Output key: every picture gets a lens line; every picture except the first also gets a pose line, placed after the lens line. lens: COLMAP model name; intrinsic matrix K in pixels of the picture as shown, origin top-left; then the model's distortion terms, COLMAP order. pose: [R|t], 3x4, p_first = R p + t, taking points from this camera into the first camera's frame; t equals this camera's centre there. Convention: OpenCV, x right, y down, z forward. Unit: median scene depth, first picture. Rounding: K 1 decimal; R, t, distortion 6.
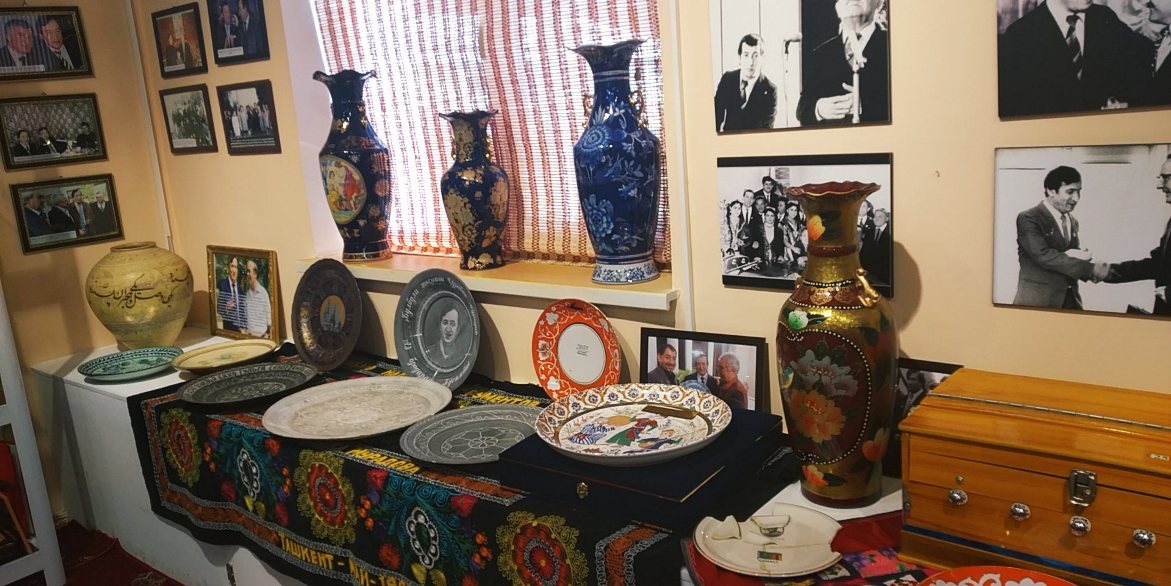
lens RADIAL K [[896.0, 0, 585.5], [0, 896.0, 293.0], [0, 0, 1]] dist [0.055396, -0.122410]
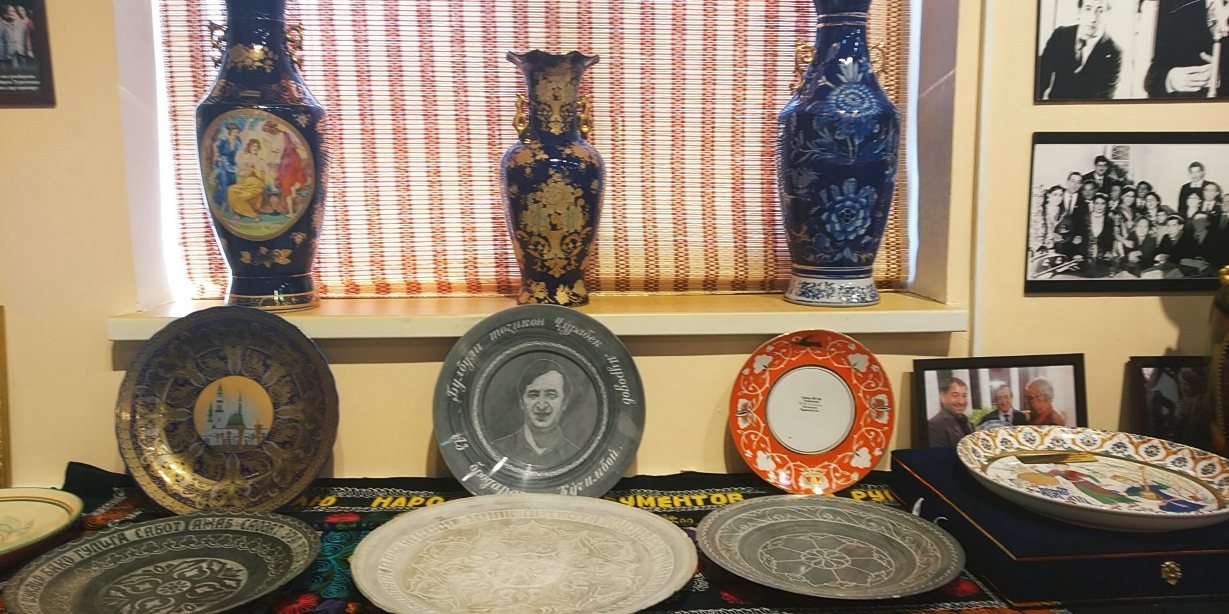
lens RADIAL K [[940.4, 0, 614.5], [0, 940.4, 307.0], [0, 0, 1]] dist [0.055396, -0.122410]
pose [[0.748151, -0.026693, 0.662992, -0.695384], [0.087513, 0.994431, -0.058717, 0.020973], [-0.657732, 0.101949, 0.746321, 0.631196]]
